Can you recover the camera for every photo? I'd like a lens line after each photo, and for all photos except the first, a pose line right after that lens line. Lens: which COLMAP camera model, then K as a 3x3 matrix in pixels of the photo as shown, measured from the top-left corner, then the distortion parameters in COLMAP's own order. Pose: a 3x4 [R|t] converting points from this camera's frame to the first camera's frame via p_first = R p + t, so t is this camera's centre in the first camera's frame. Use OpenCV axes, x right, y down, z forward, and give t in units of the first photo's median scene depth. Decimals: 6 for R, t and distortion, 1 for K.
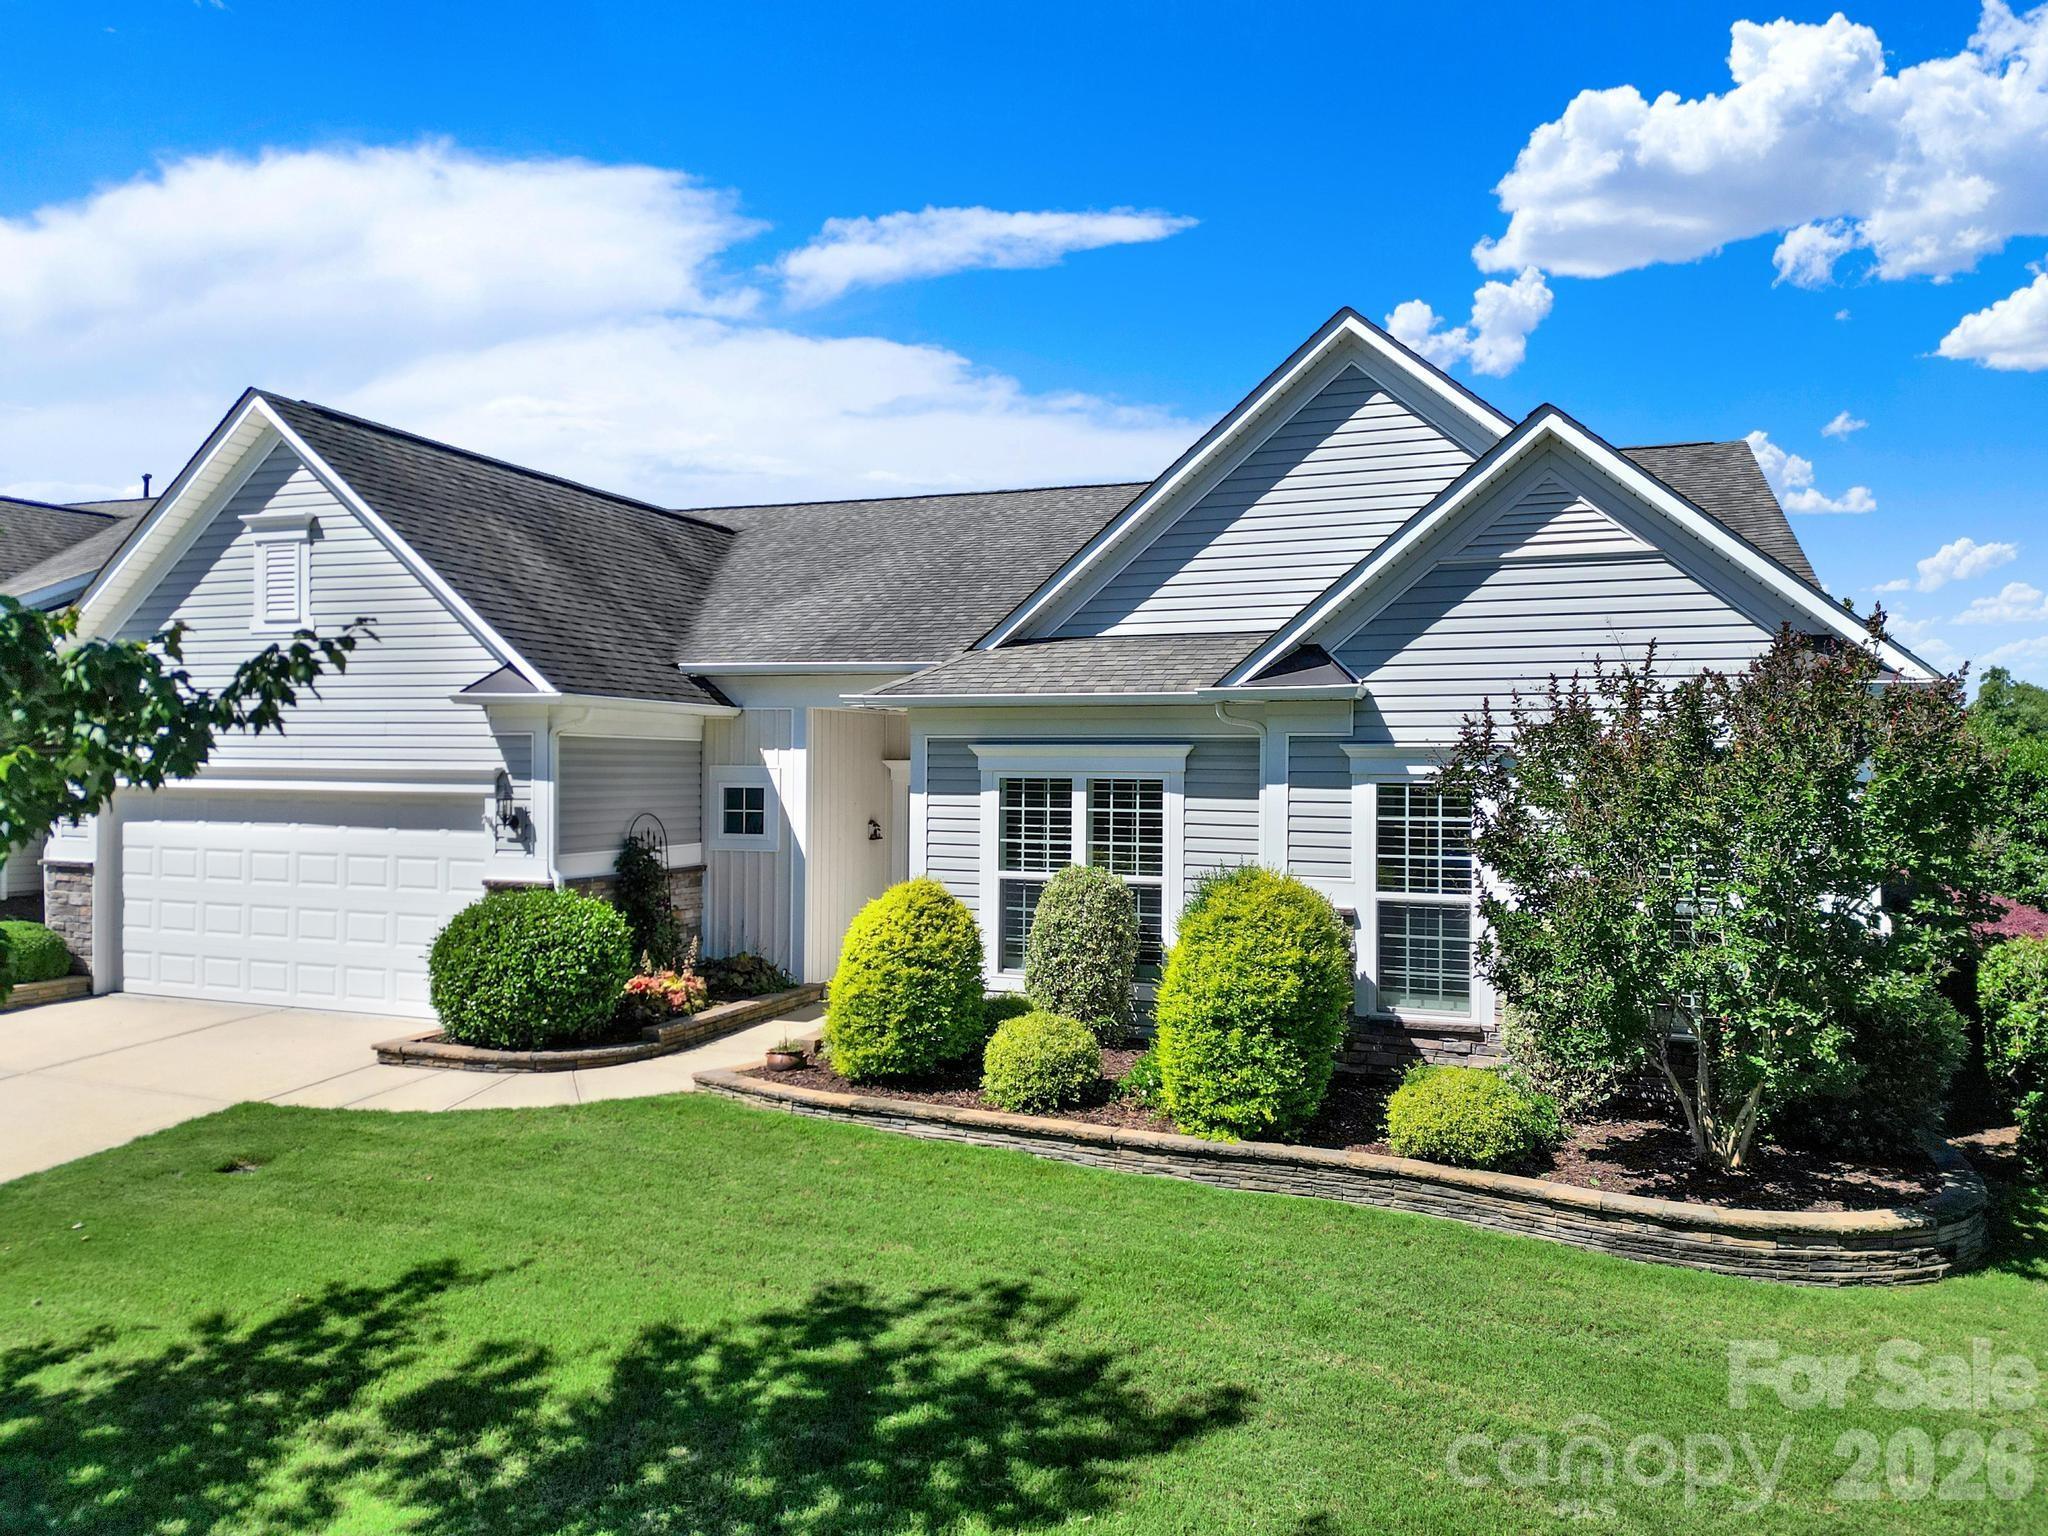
lens RADIAL K [[1456.5, 0, 1024.0], [0, 1456.5, 768.0], [0, 0, 1]] dist [0.085992, -0.090762]
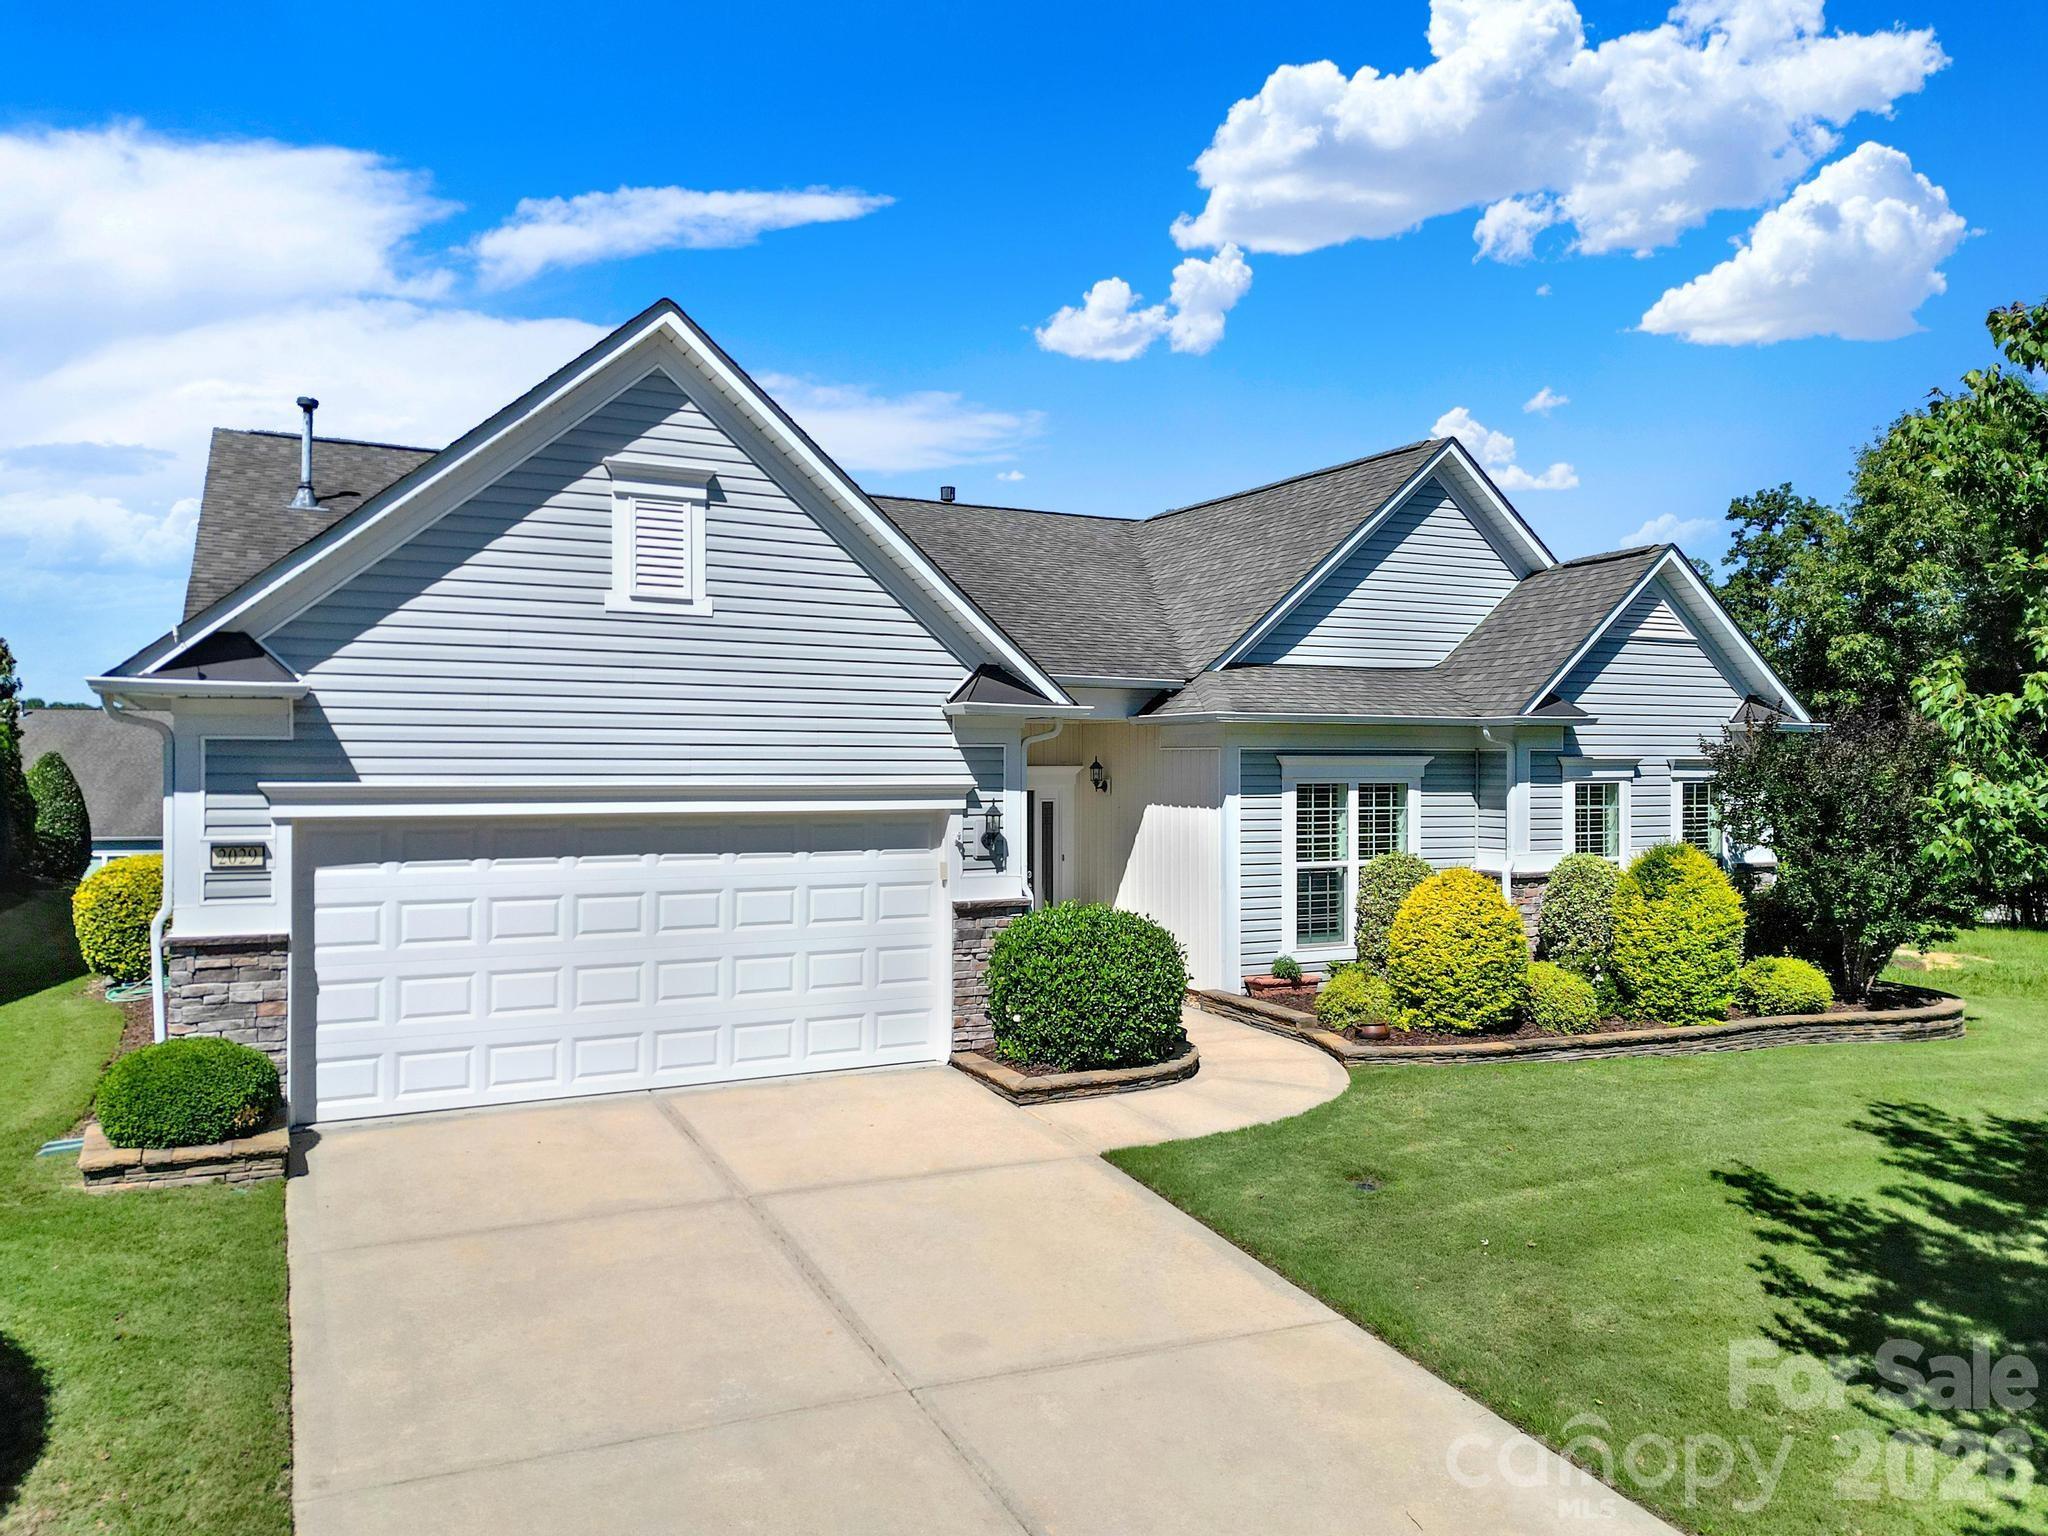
lens RADIAL K [[1433.0, 0, 1097.5], [0, 1433.0, 761.9], [0, 0, 1]] dist [0.077185, -0.077904]
pose [[0.664830, -0.003213, 0.746988, -1.184736], [0.007847, 0.999966, -0.002683, -0.010996], [-0.746954, 0.007645, 0.664832, 0.406512]]
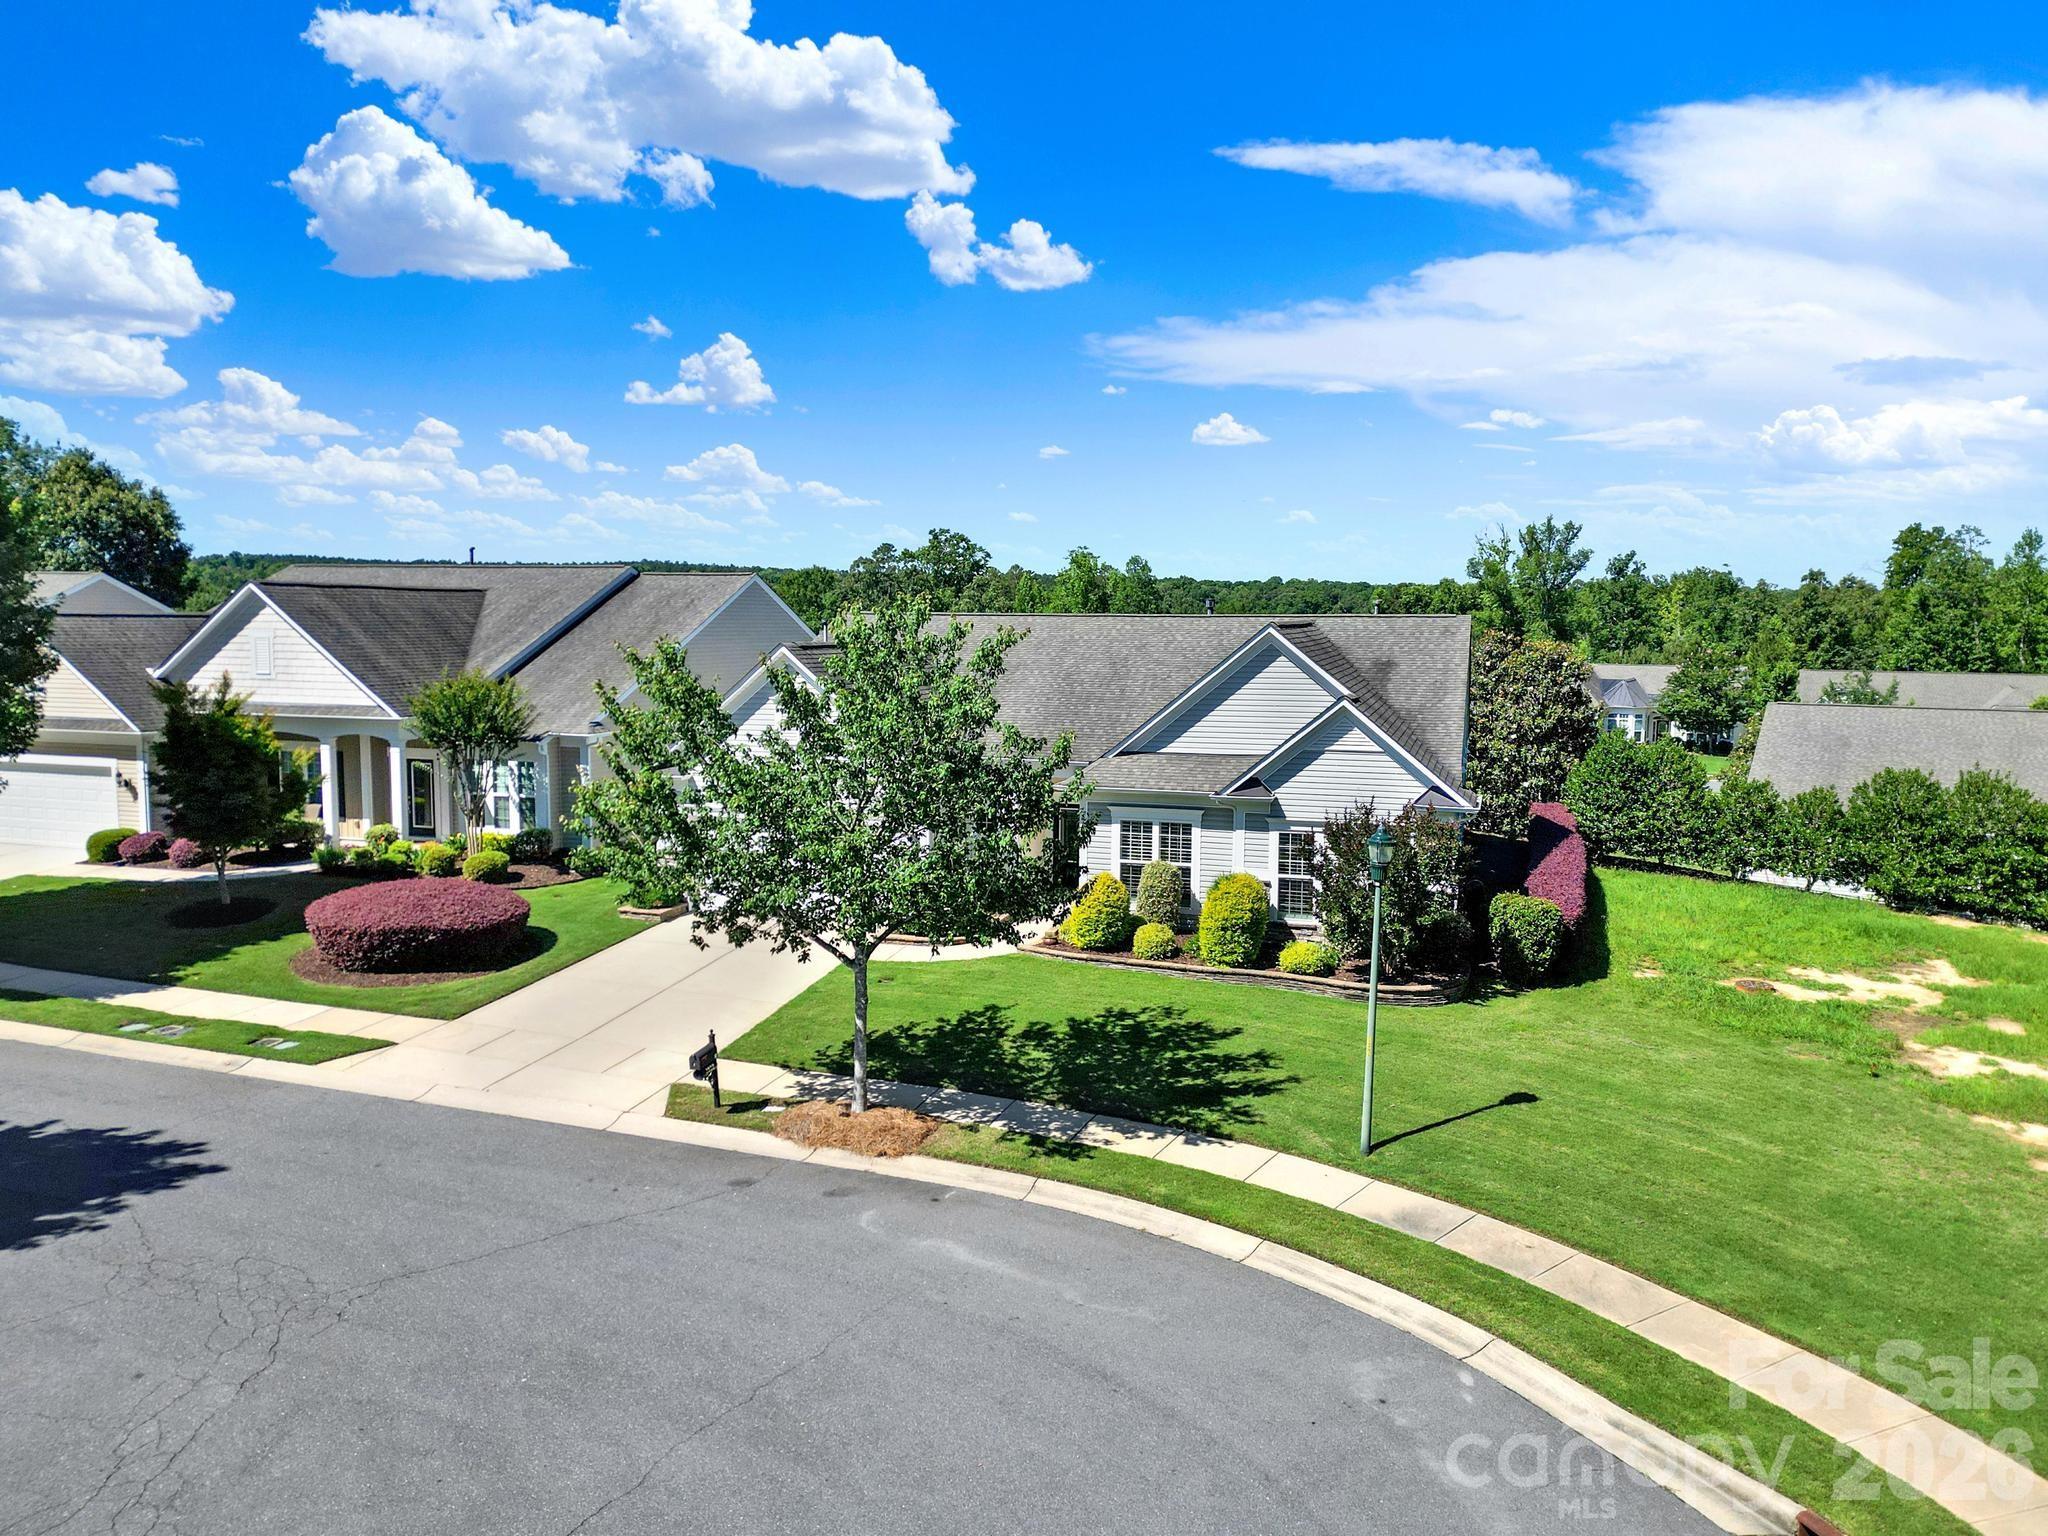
lens RADIAL K [[1456.5, 0, 1024.0], [0, 1456.5, 768.0], [0, 0, 1]] dist [0.085992, -0.090762]
pose [[0.998354, -0.004824, 0.057142, -0.360724], [-0.000754, 0.995265, 0.097194, -0.359866], [-0.057340, -0.097078, 0.993624, -1.548929]]
